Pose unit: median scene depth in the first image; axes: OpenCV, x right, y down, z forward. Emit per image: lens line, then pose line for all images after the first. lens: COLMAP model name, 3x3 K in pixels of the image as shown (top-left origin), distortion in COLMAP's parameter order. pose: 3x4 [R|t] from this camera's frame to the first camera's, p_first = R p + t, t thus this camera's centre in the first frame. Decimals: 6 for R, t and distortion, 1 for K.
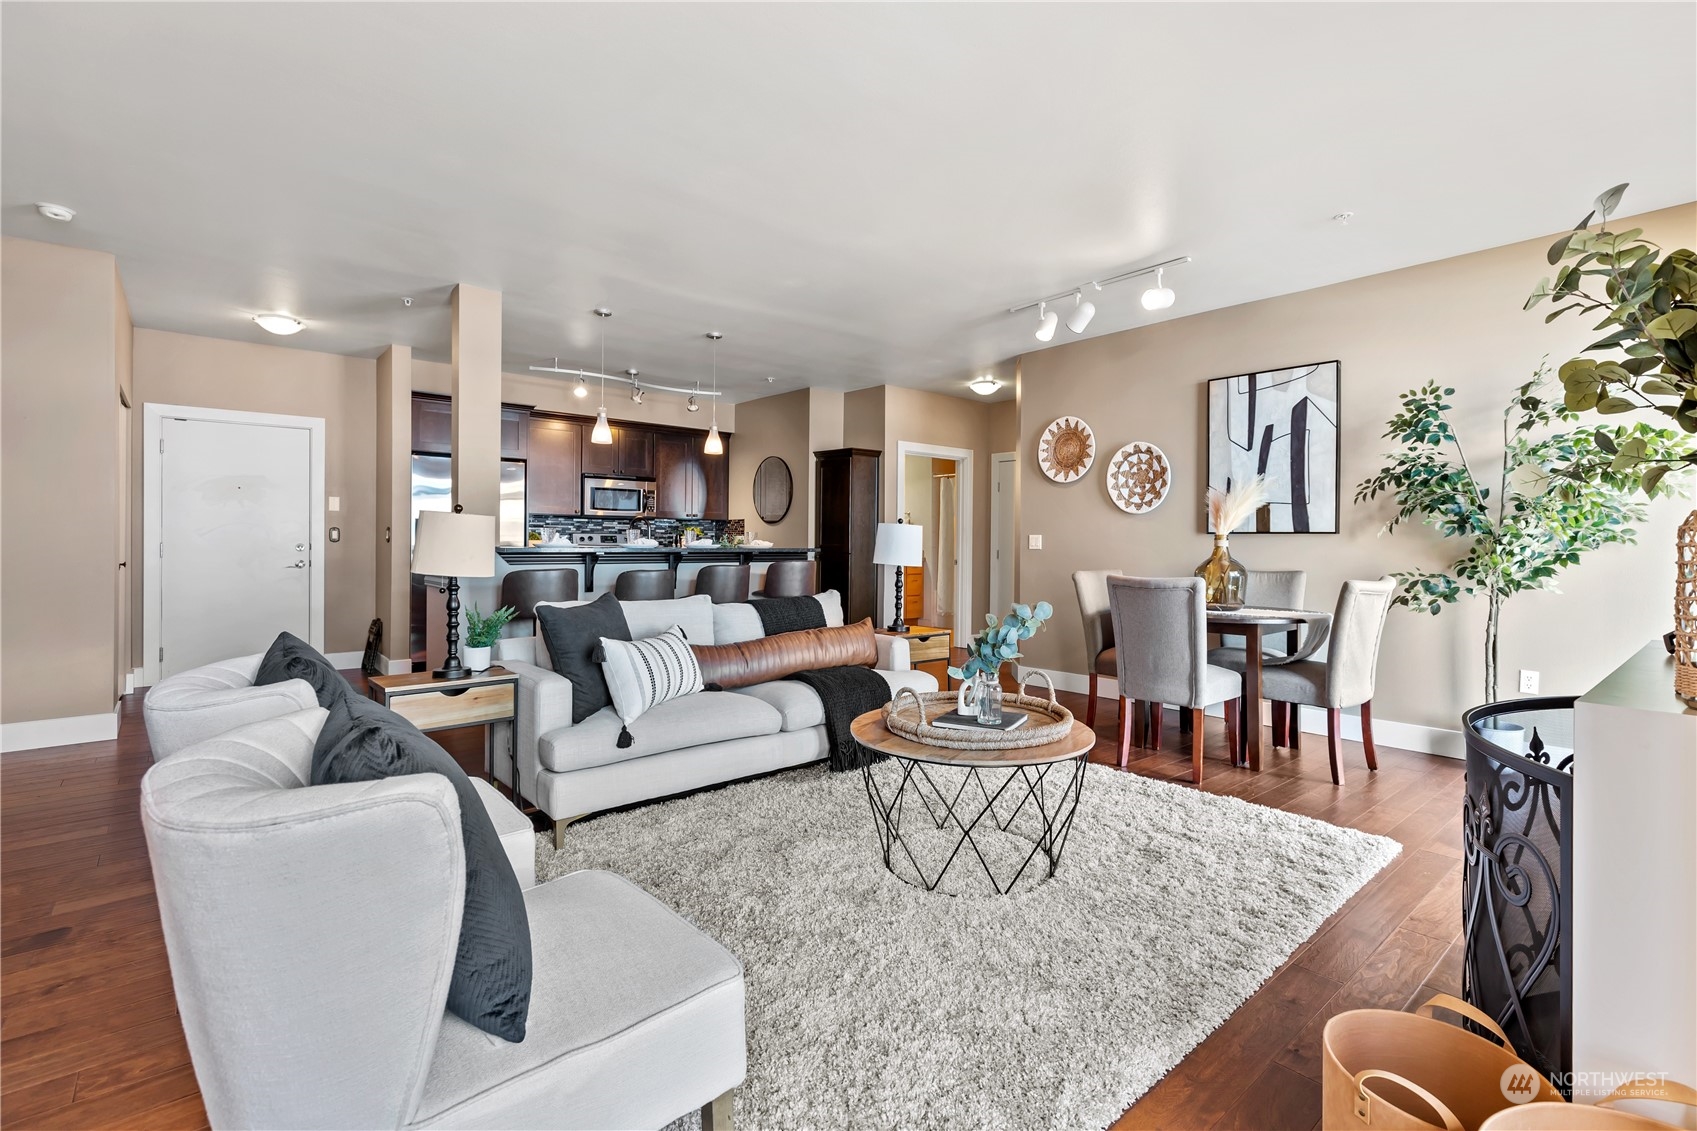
lens RADIAL K [[768.4, 0, 848.4], [0, 768.4, 562.5], [0, 0, 1]] dist [0.007043, -0.001036]
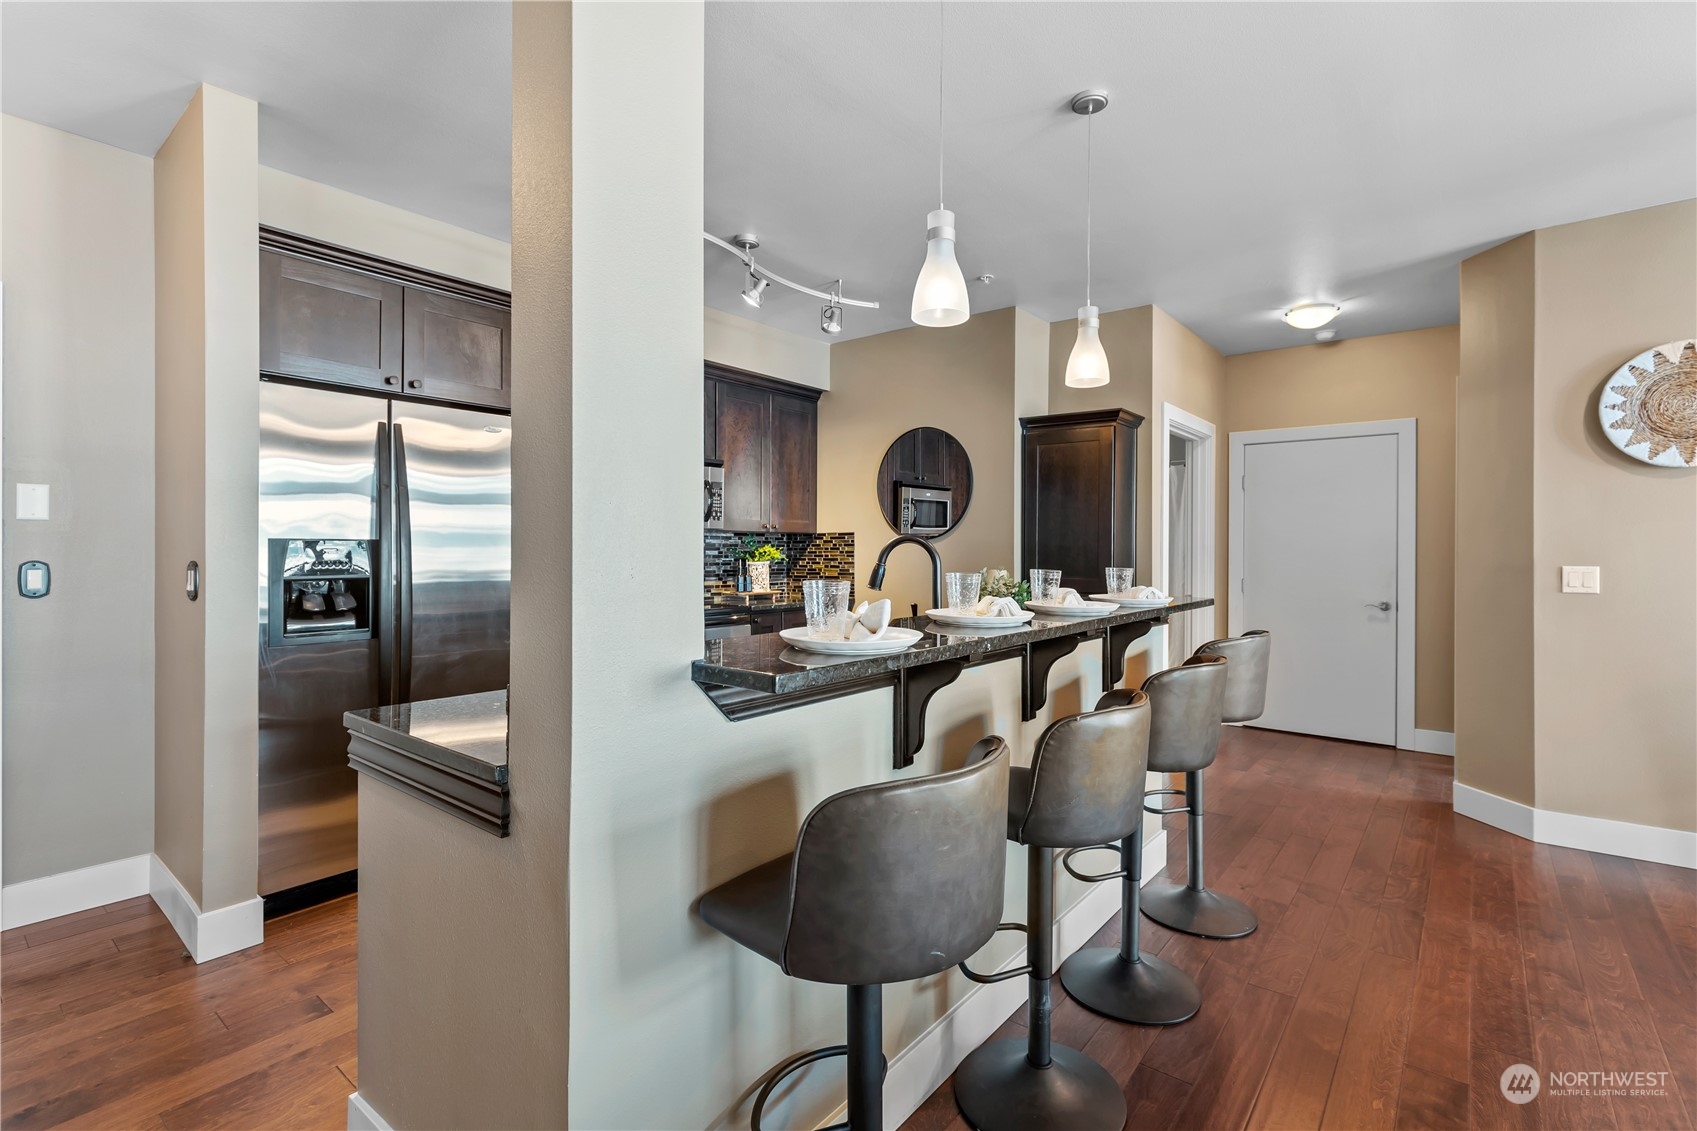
lens RADIAL K [[768.4, 0, 848.8], [0, 768.4, 563.8], [0, 0, 1]] dist [0.007043, -0.001036]
pose [[0.981524, -0.009636, 0.191097, -0.295309], [0.010639, 0.999934, -0.004224, -0.033590], [-0.191044, 0.006179, 0.981562, 0.471205]]
